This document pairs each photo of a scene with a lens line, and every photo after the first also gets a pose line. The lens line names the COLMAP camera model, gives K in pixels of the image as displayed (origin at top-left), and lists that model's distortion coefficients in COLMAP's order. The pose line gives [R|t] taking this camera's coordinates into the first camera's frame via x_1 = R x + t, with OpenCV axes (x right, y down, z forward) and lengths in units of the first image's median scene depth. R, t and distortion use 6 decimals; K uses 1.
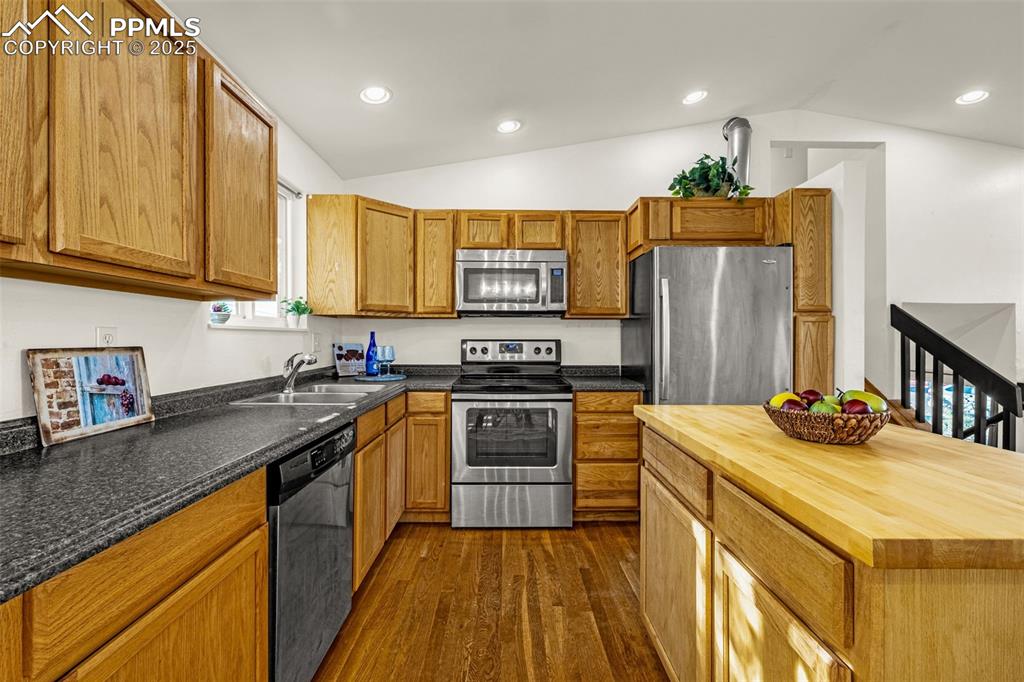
lens RADIAL K [[439.7, 0, 489.8], [0, 439.7, 337.3], [0, 0, 1]] dist [0.003545, 0.000400]
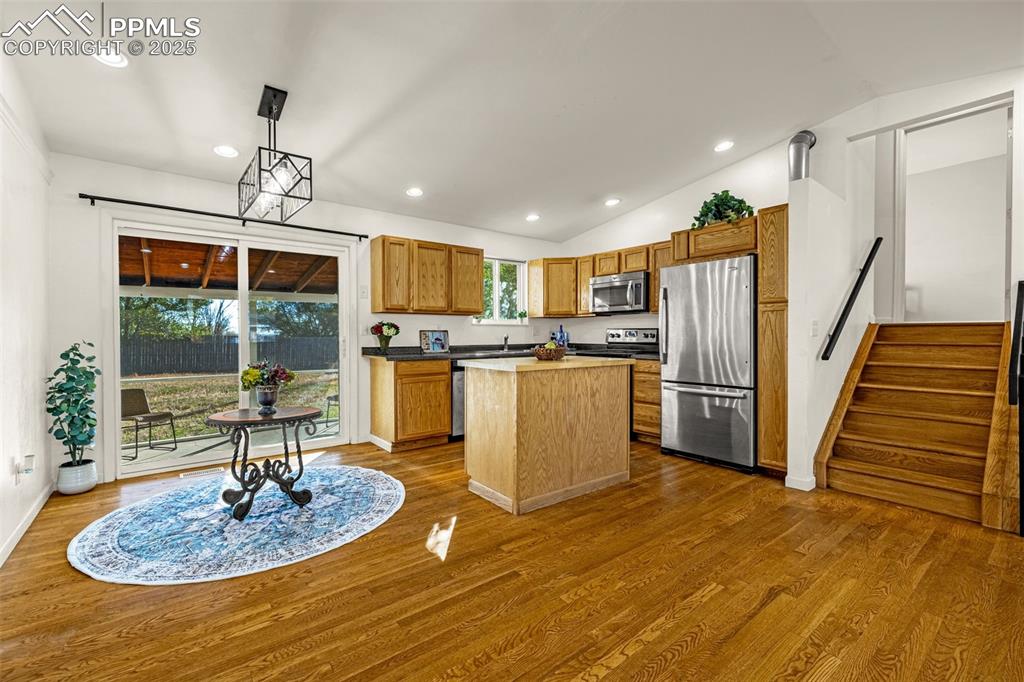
lens RADIAL K [[439.7, 0, 514.2], [0, 439.7, 341.1], [0, 0, 1]] dist [0.003545, 0.000400]
pose [[0.618048, 0.010117, -0.786075, 1.188032], [0.001005, 0.999906, 0.013660, 0.032199], [0.786140, -0.009233, 0.617980, -0.359574]]
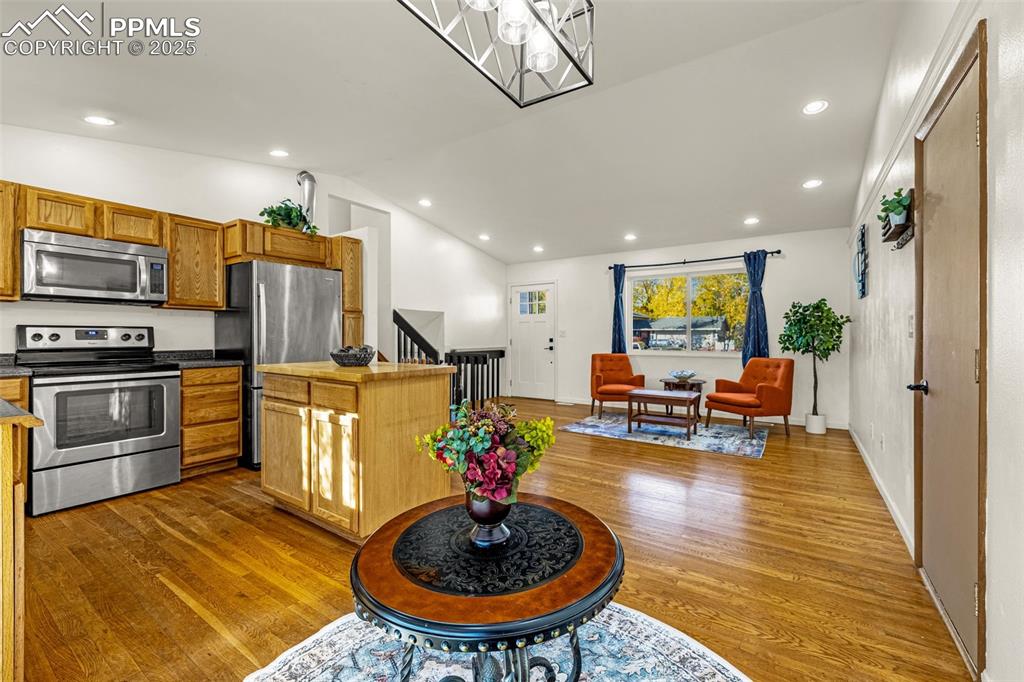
lens RADIAL K [[439.7, 0, 519.7], [0, 439.7, 337.7], [0, 0, 1]] dist [0.003545, 0.000400]
pose [[0.547979, -0.004984, 0.836477, -0.298628], [-0.000944, 0.999978, 0.006577, 0.027642], [-0.836492, -0.004393, 0.547962, -0.420832]]
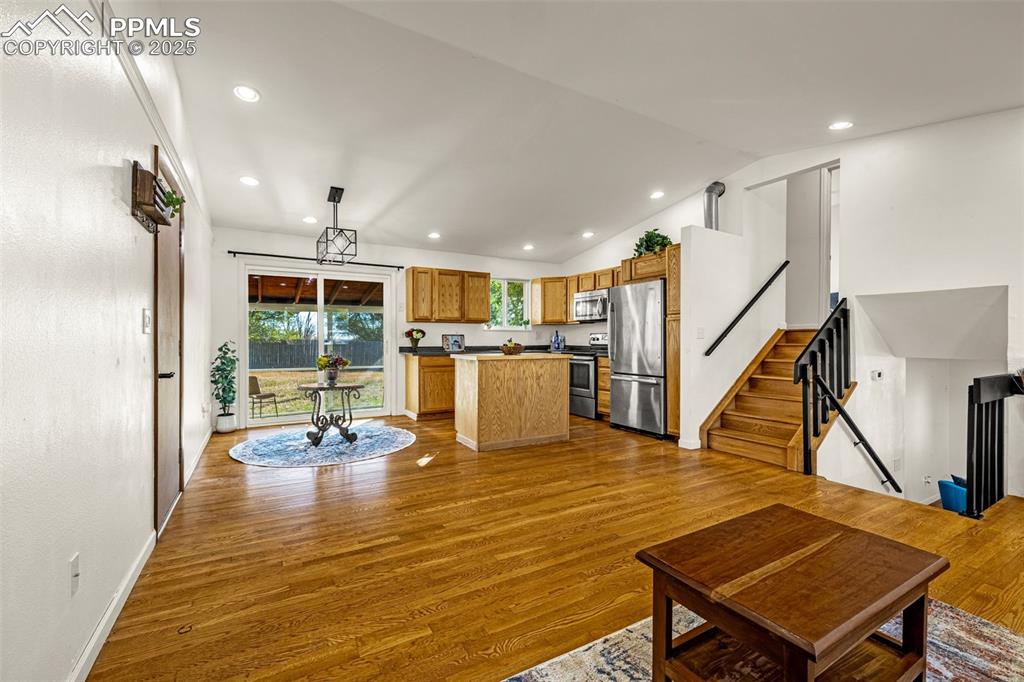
lens RADIAL K [[439.7, 0, 513.7], [0, 439.7, 346.6], [0, 0, 1]] dist [0.003545, 0.000400]
pose [[0.490486, 0.012363, -0.871361, 1.818764], [-0.001917, 0.999912, 0.013107, 0.045150], [0.871447, -0.004758, 0.490466, -0.395902]]
